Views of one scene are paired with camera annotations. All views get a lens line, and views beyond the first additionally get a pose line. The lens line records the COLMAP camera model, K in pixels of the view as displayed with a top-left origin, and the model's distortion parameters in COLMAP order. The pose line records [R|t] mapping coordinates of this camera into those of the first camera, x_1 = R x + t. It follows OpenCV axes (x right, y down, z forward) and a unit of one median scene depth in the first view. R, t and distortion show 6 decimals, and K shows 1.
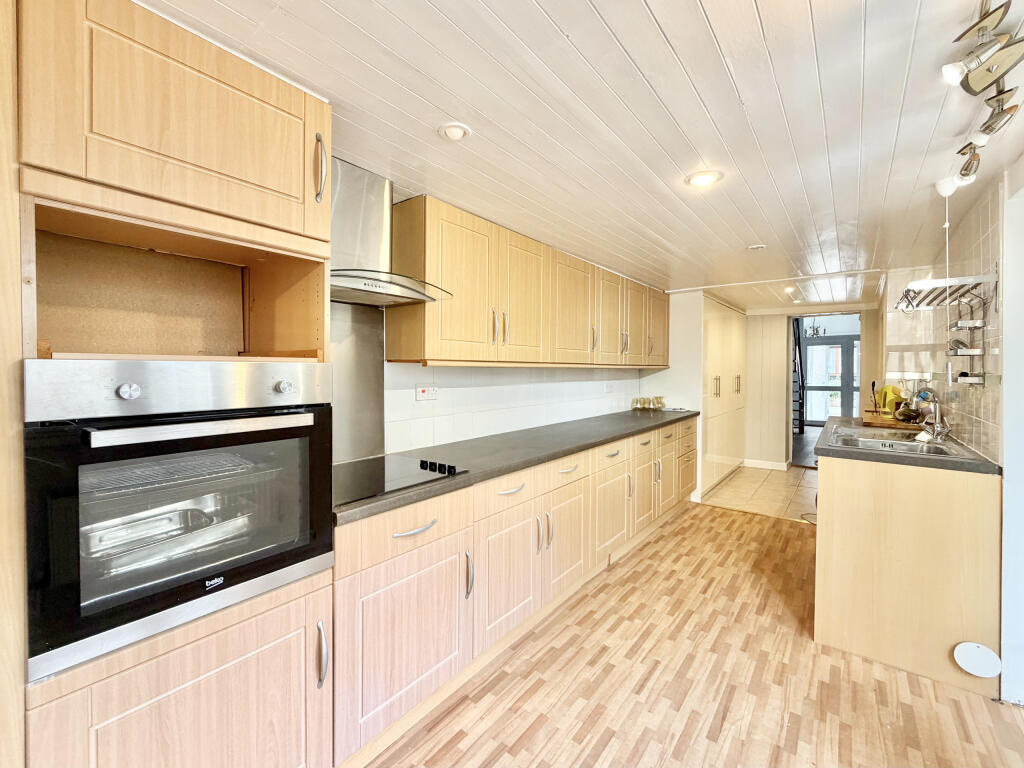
lens RADIAL K [[412.6, 0, 517.8], [0, 412.6, 376.0], [0, 0, 1]] dist [-0.002110, -0.000075]
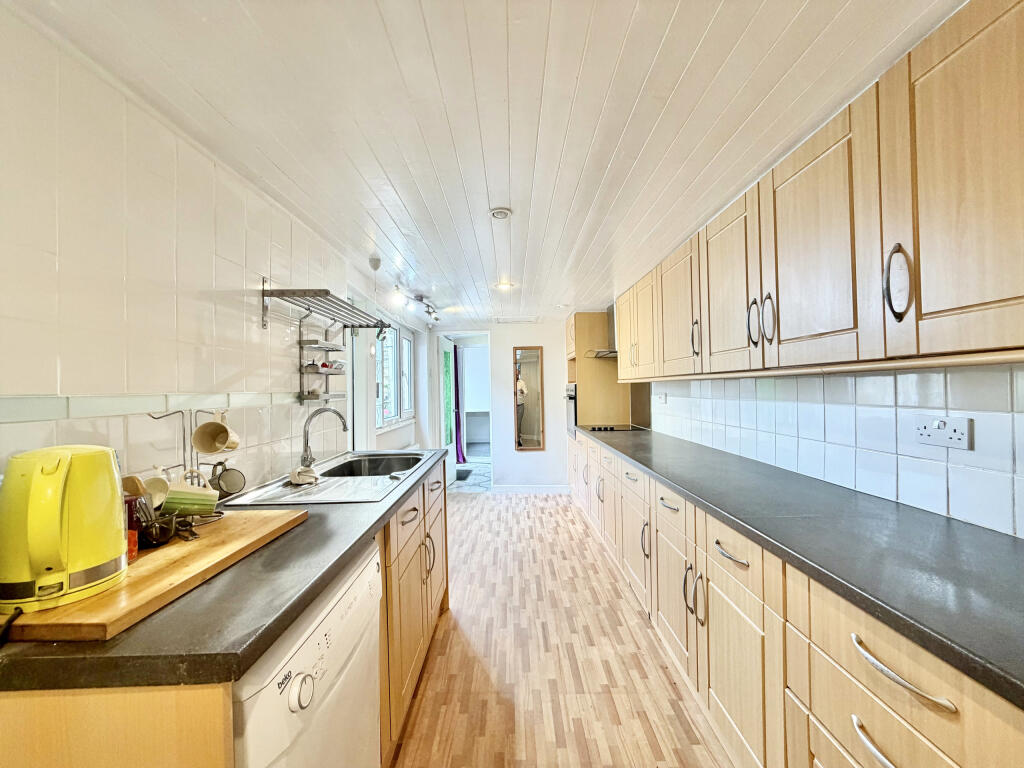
lens RADIAL K [[412.6, 0, 514.9], [0, 412.6, 386.2], [0, 0, 1]] dist [-0.002110, -0.000075]
pose [[-0.775026, 0.007185, -0.631889, 1.102991], [0.004258, 0.999972, 0.006148, -0.015301], [0.631915, 0.002074, -0.775035, 1.708097]]
